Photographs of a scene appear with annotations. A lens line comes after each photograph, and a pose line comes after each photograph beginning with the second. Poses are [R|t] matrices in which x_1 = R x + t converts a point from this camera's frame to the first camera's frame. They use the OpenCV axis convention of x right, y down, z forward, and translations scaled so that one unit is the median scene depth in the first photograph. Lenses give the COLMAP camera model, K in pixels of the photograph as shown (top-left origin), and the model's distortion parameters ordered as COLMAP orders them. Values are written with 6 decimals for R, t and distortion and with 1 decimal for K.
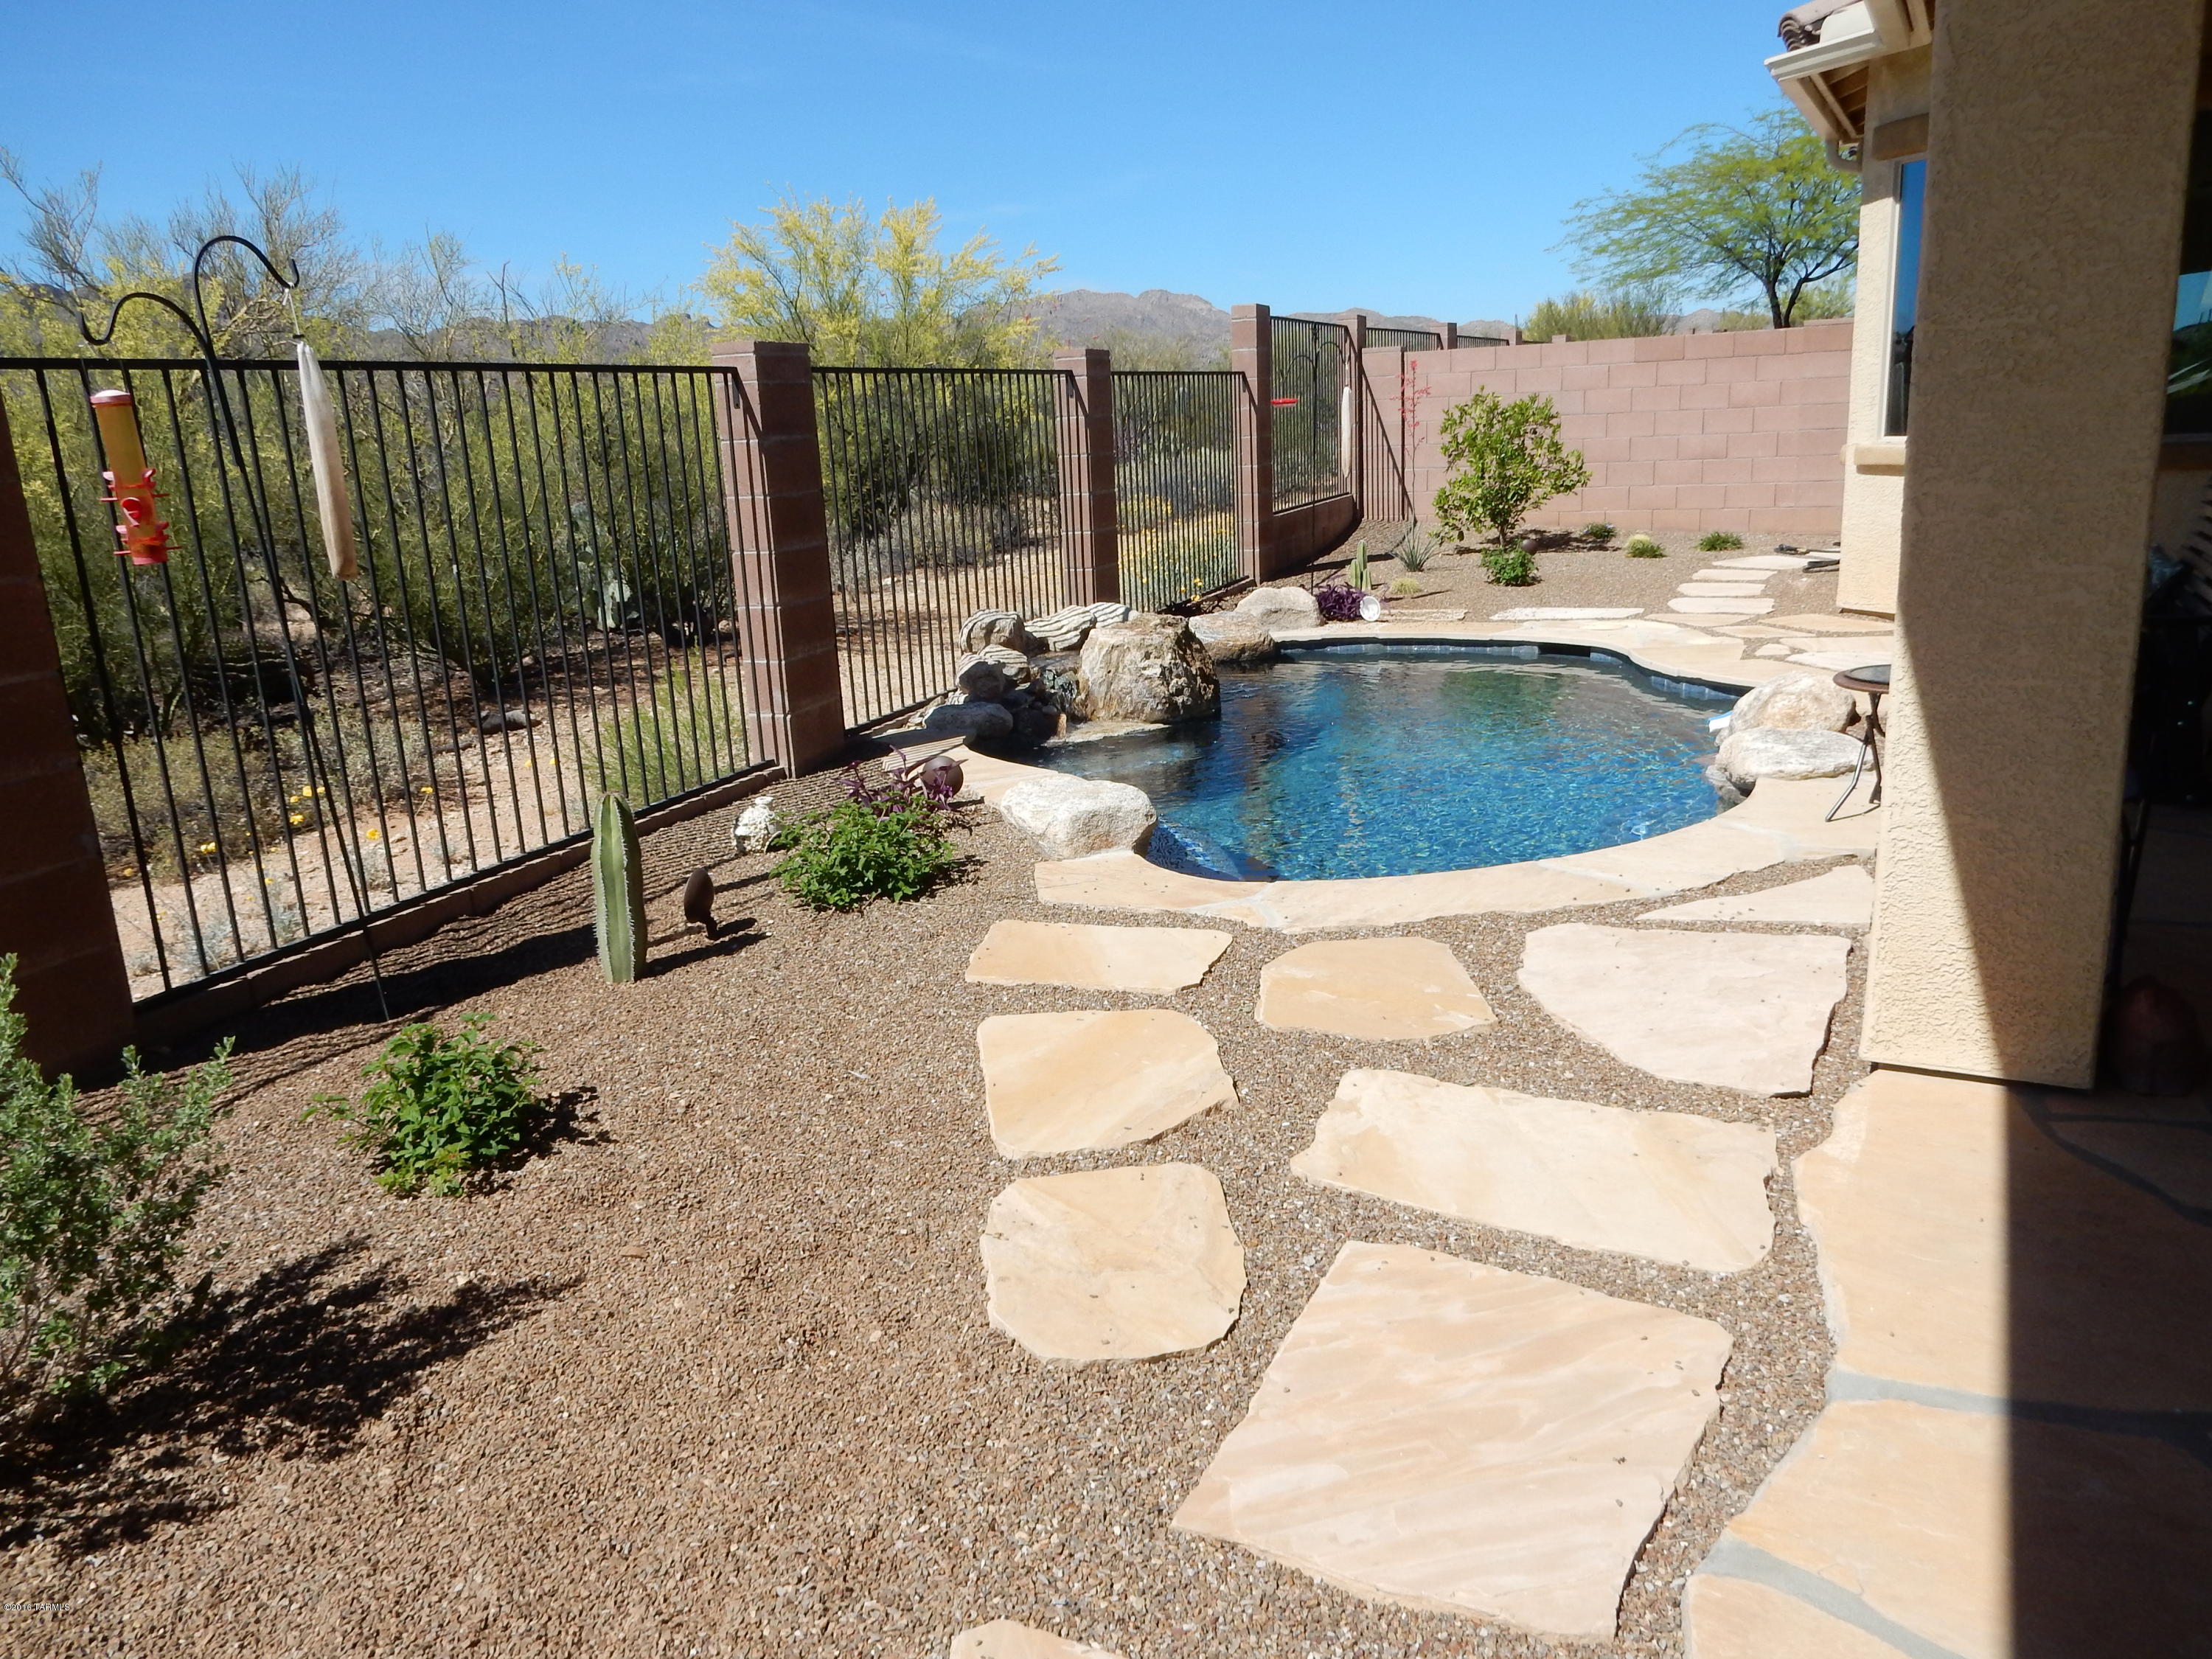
lens RADIAL K [[1616.5, 0, 1095.8], [0, 1616.5, 829.0], [0, 0, 1]] dist [-0.008014, 0.001492]
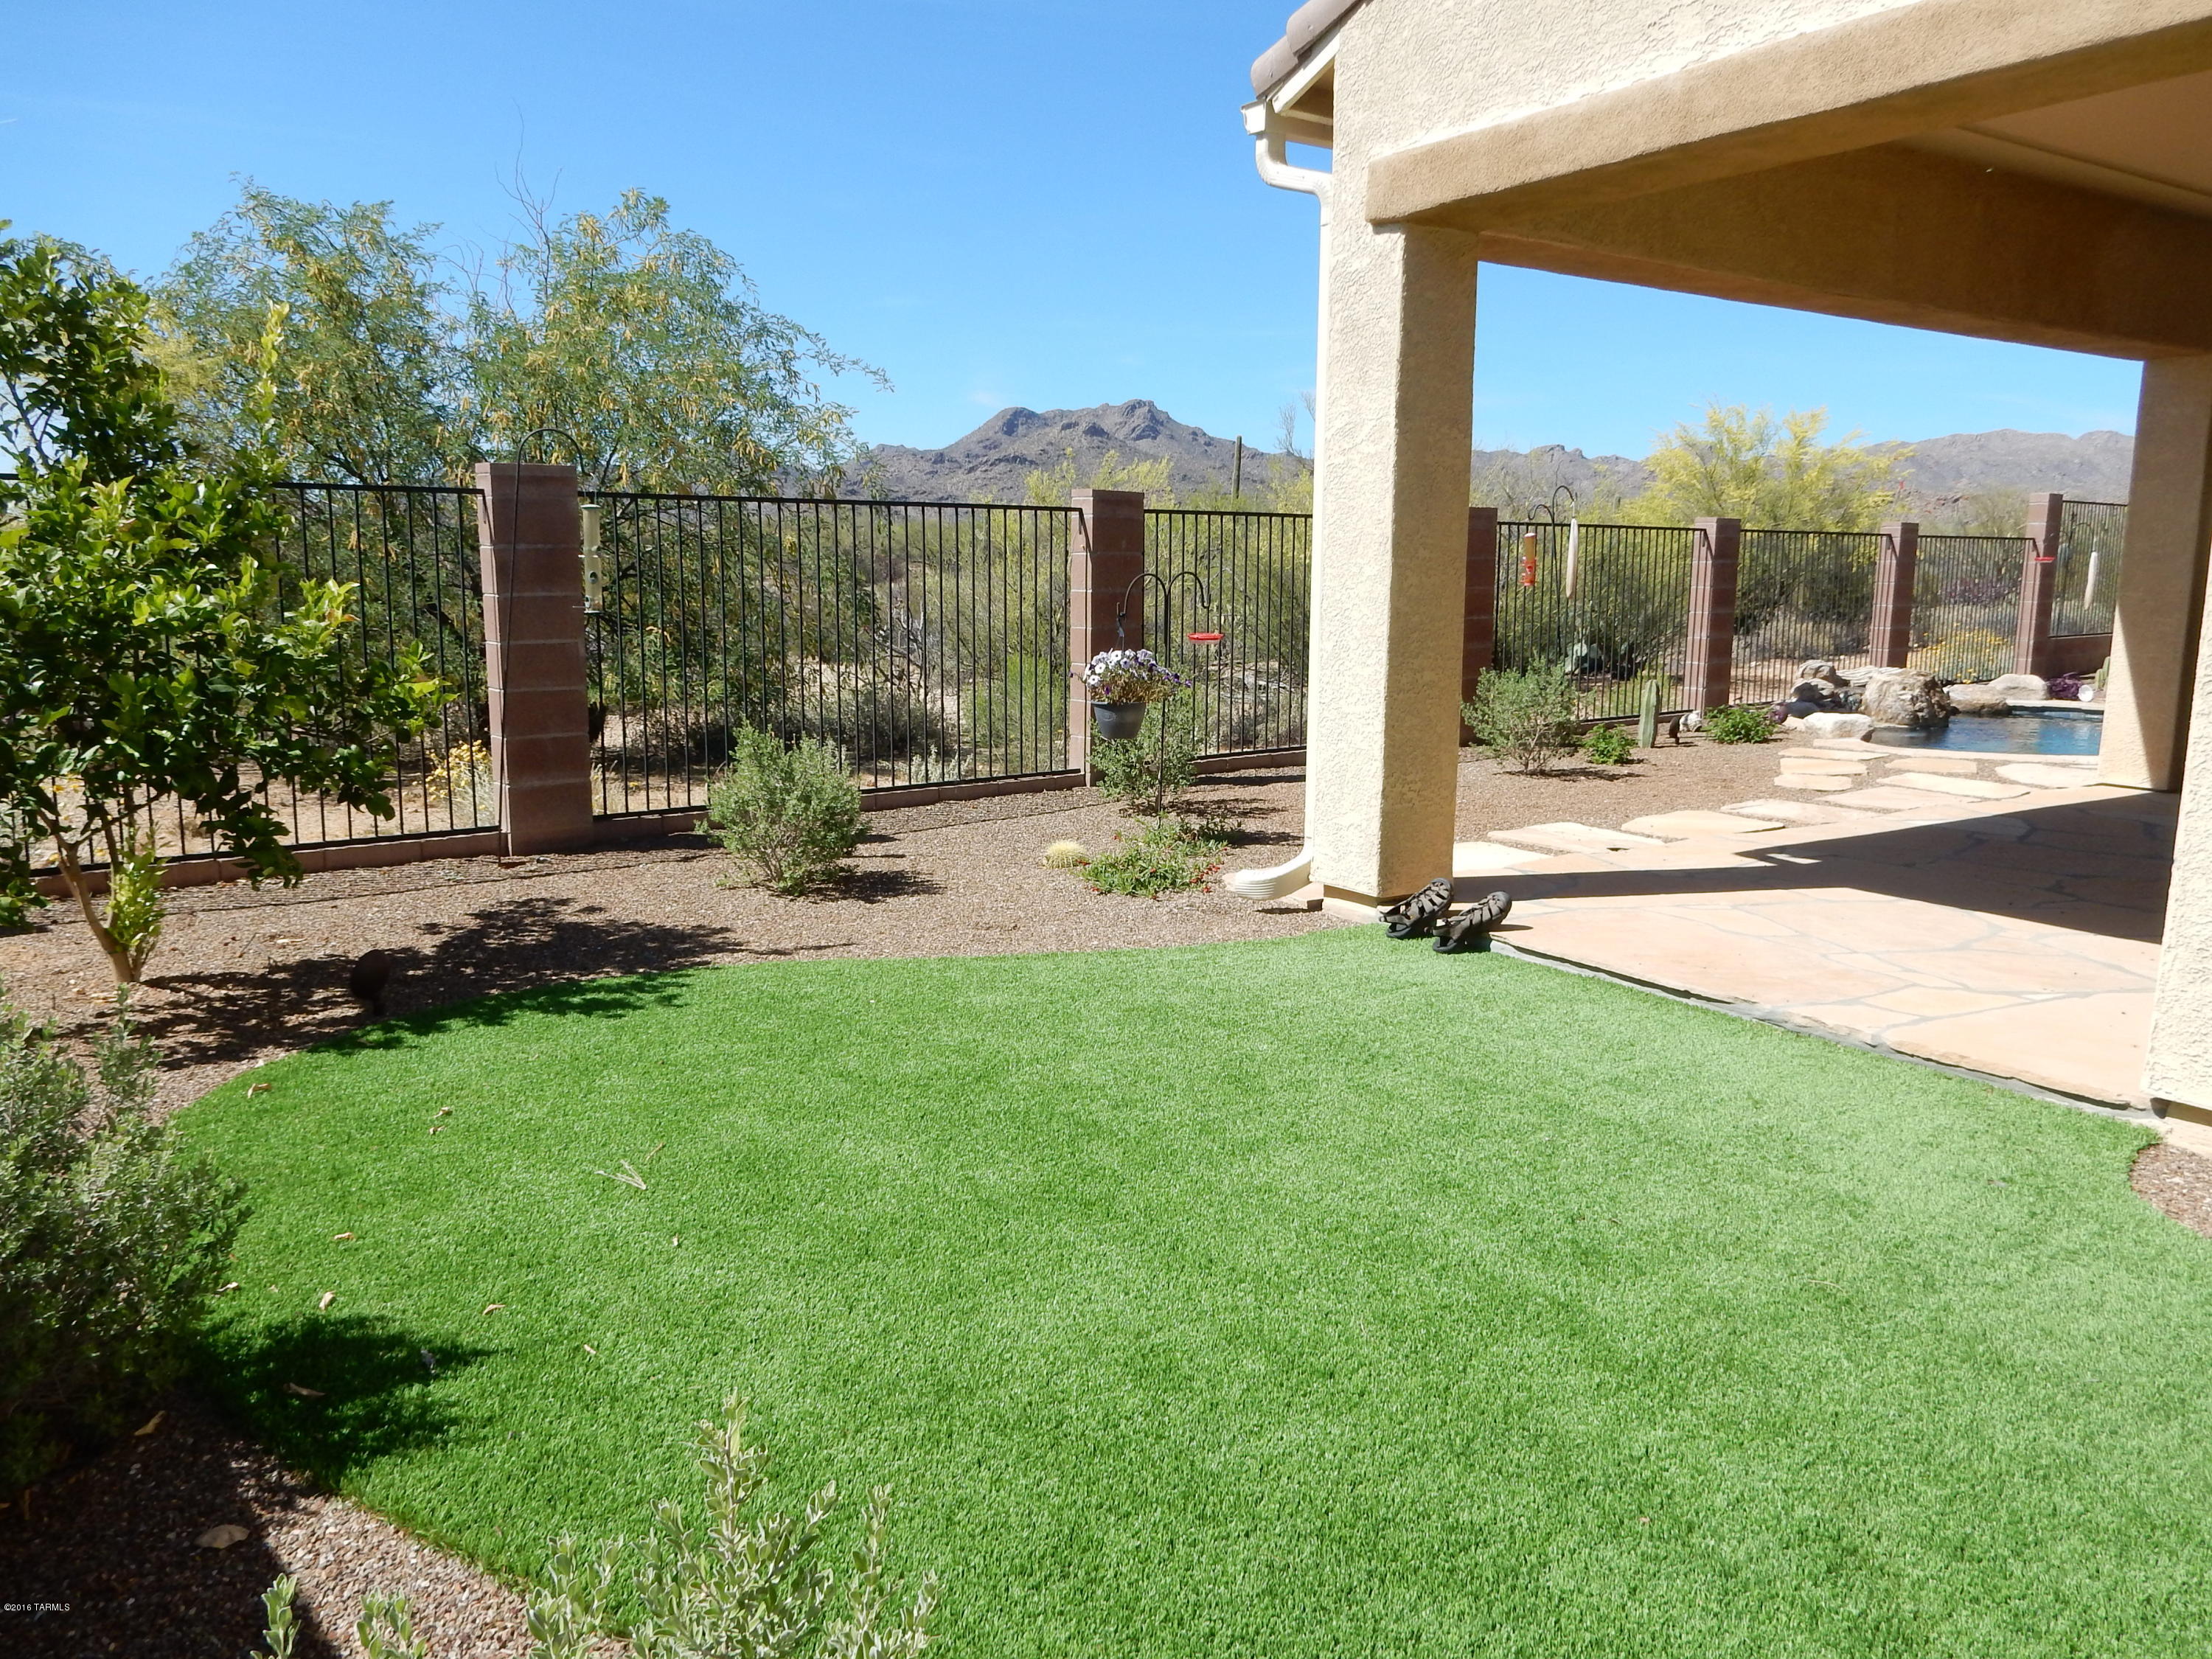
lens RADIAL K [[1616.5, 0, 1095.8], [0, 1616.5, 829.0], [0, 0, 1]] dist [-0.008014, 0.001492]
pose [[0.872313, 0.133750, -0.470299, 0.099611], [-0.168642, 0.985137, -0.032631, 0.232784], [0.458945, 0.107777, 0.881904, -0.902562]]
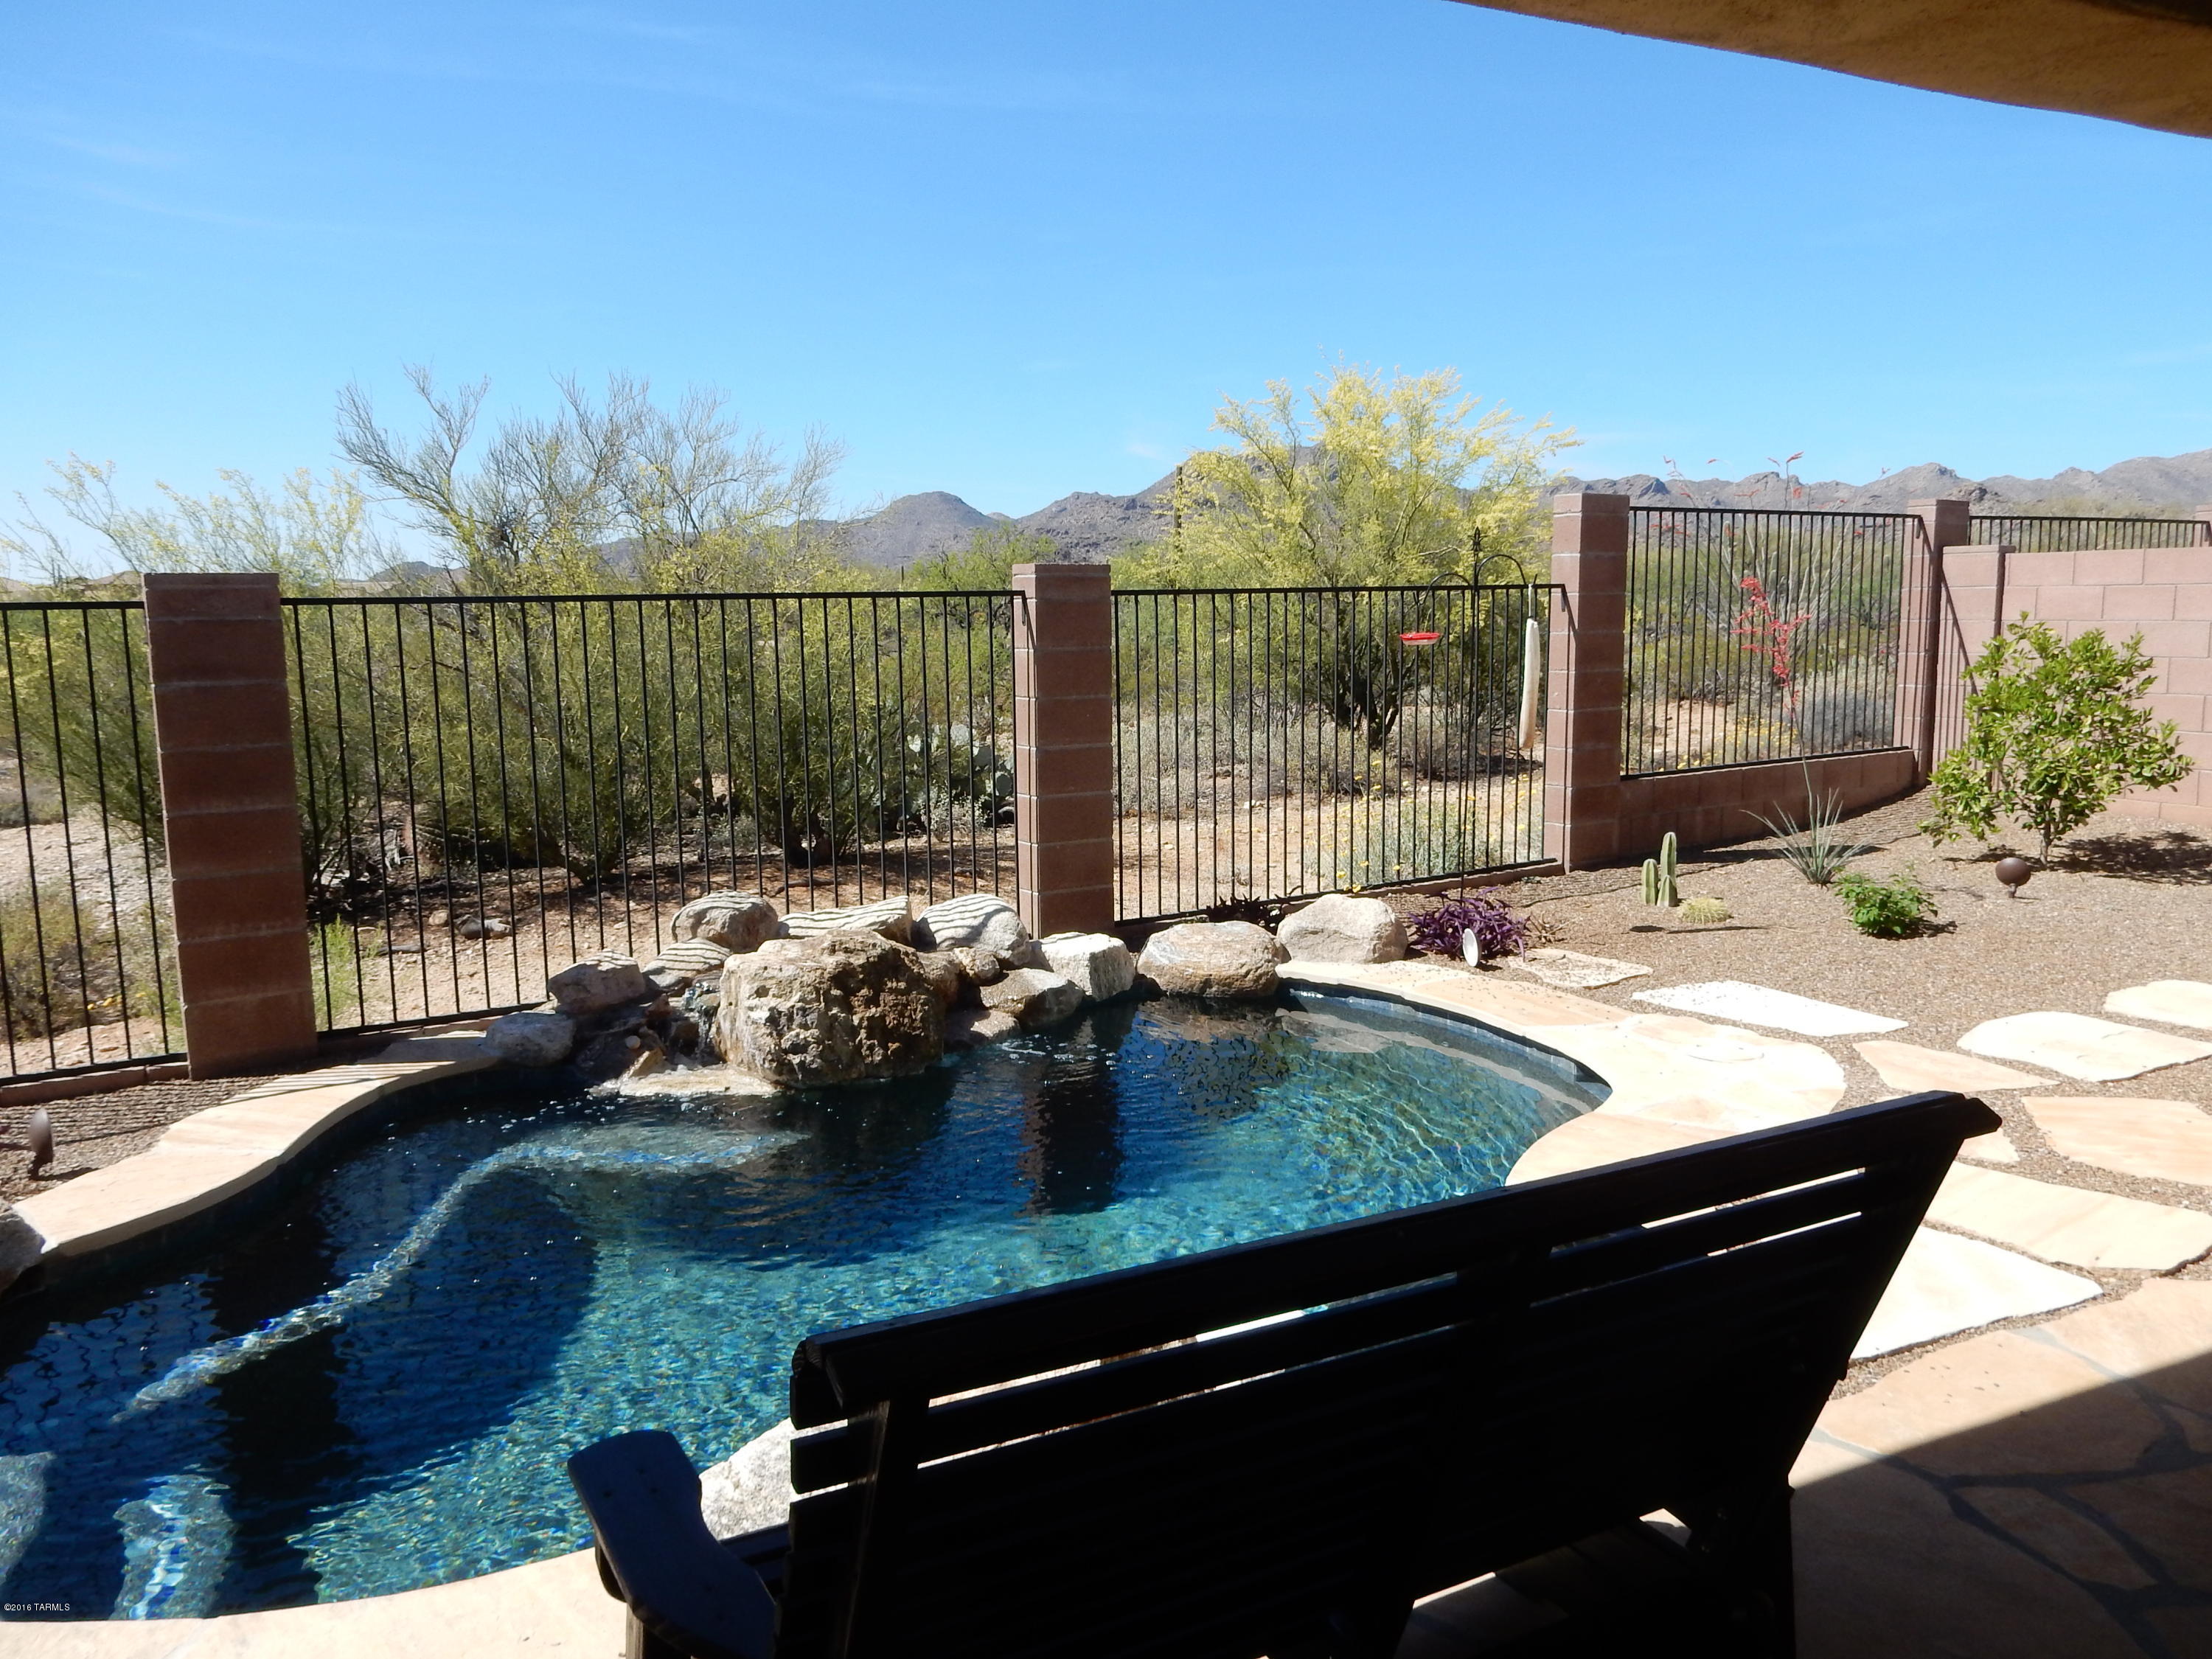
lens RADIAL K [[1616.5, 0, 1095.8], [0, 1616.5, 829.0], [0, 0, 1]] dist [-0.008014, 0.001492]
pose [[0.809714, 0.116800, -0.575083, 0.489388], [-0.169088, 0.984866, -0.038047, -0.153884], [0.561936, 0.128047, 0.817210, 0.417742]]
